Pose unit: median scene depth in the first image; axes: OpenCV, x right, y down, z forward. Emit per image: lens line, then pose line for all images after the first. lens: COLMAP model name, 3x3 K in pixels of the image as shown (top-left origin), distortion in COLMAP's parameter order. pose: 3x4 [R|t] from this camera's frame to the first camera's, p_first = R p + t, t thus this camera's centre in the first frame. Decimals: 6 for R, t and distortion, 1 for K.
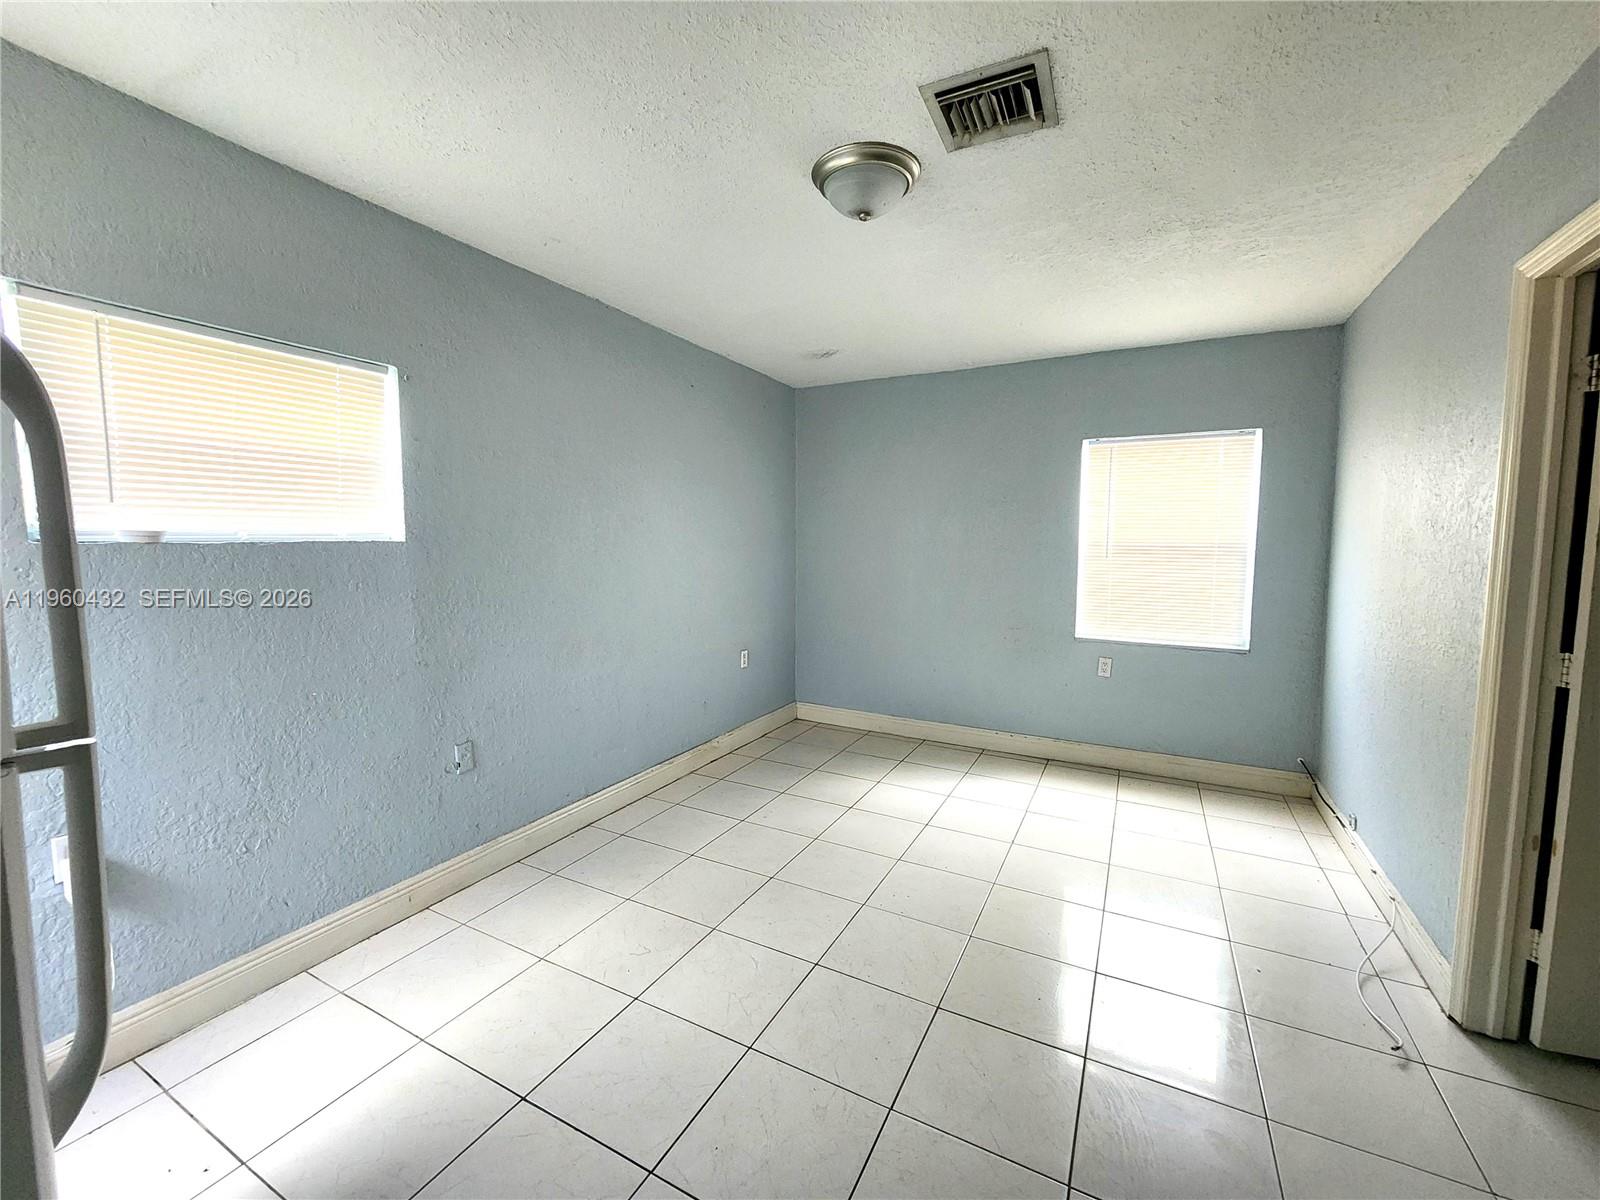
lens RADIAL K [[651.7, 0, 803.5], [0, 651.7, 599.1], [0, 0, 1]] dist [0.001042, 0.000056]
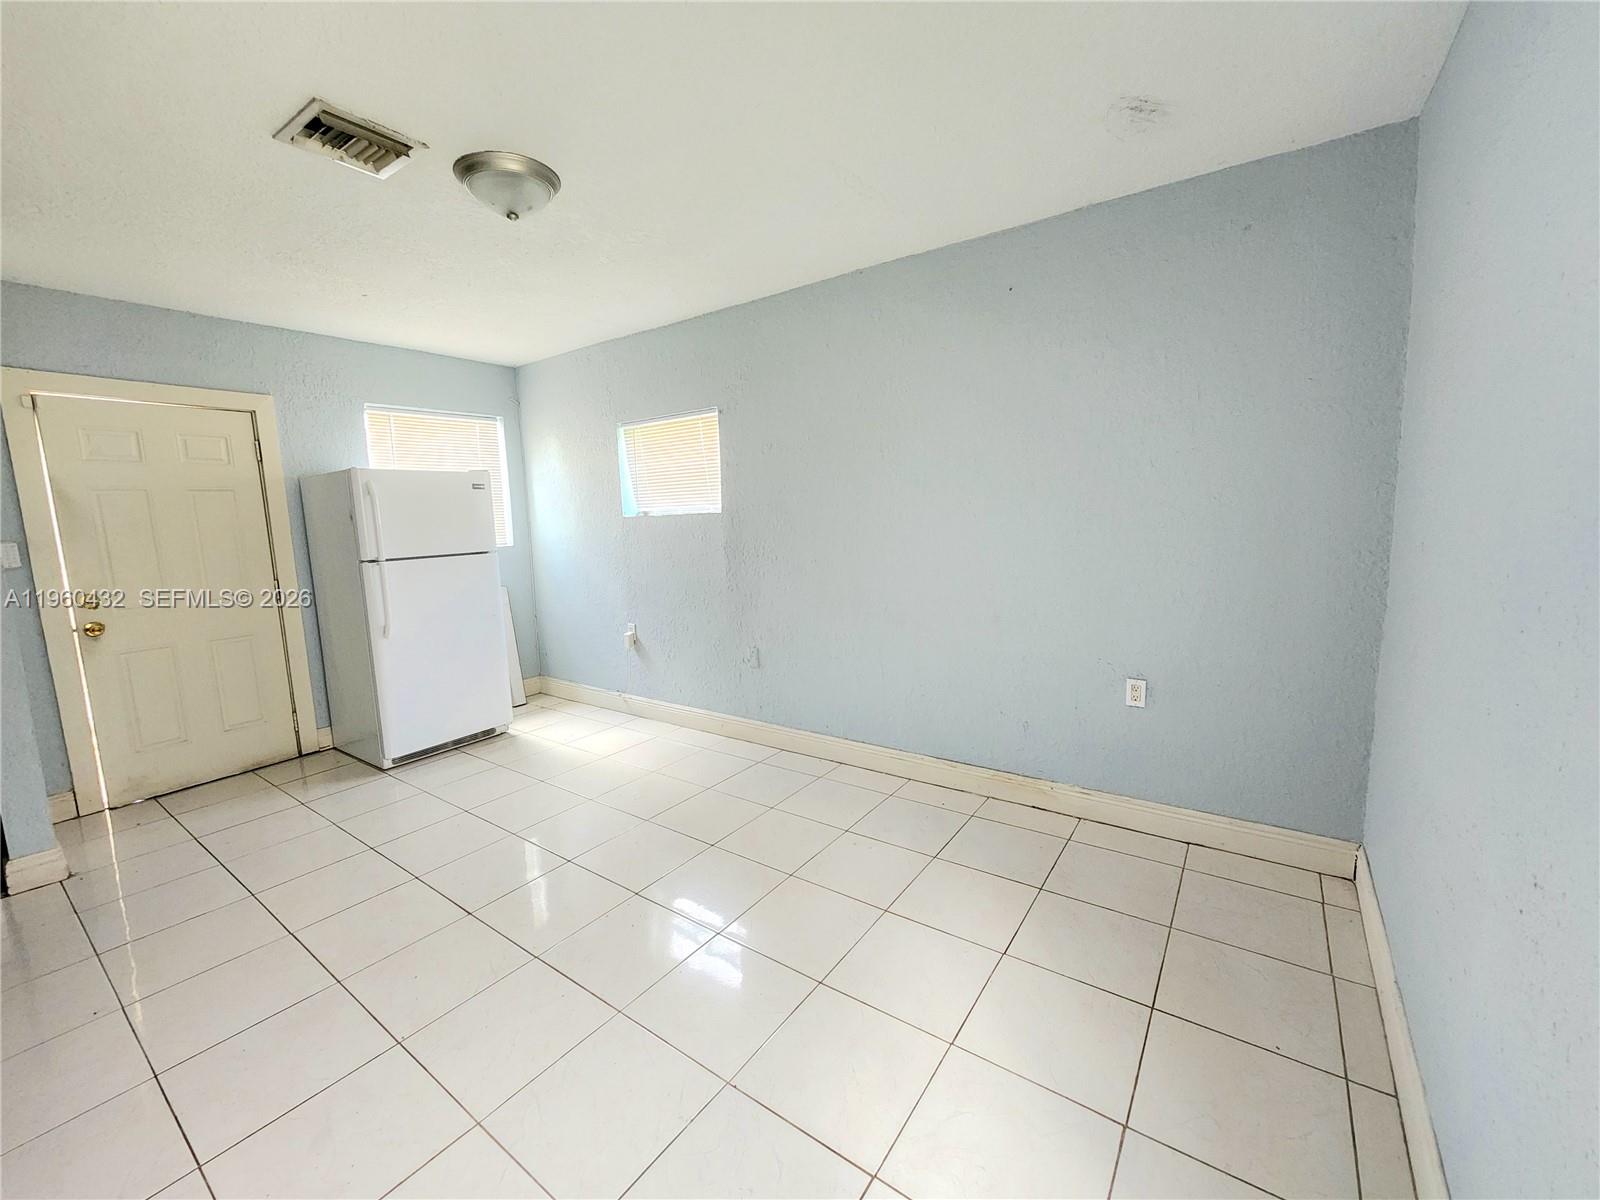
lens RADIAL K [[651.7, 0, 803.5], [0, 651.7, 599.1], [0, 0, 1]] dist [0.001042, 0.000056]
pose [[-0.136815, 0.130375, -0.981980, 0.899322], [-0.059727, 0.988412, 0.139550, -0.102707], [0.988794, 0.077743, -0.127442, 1.274745]]
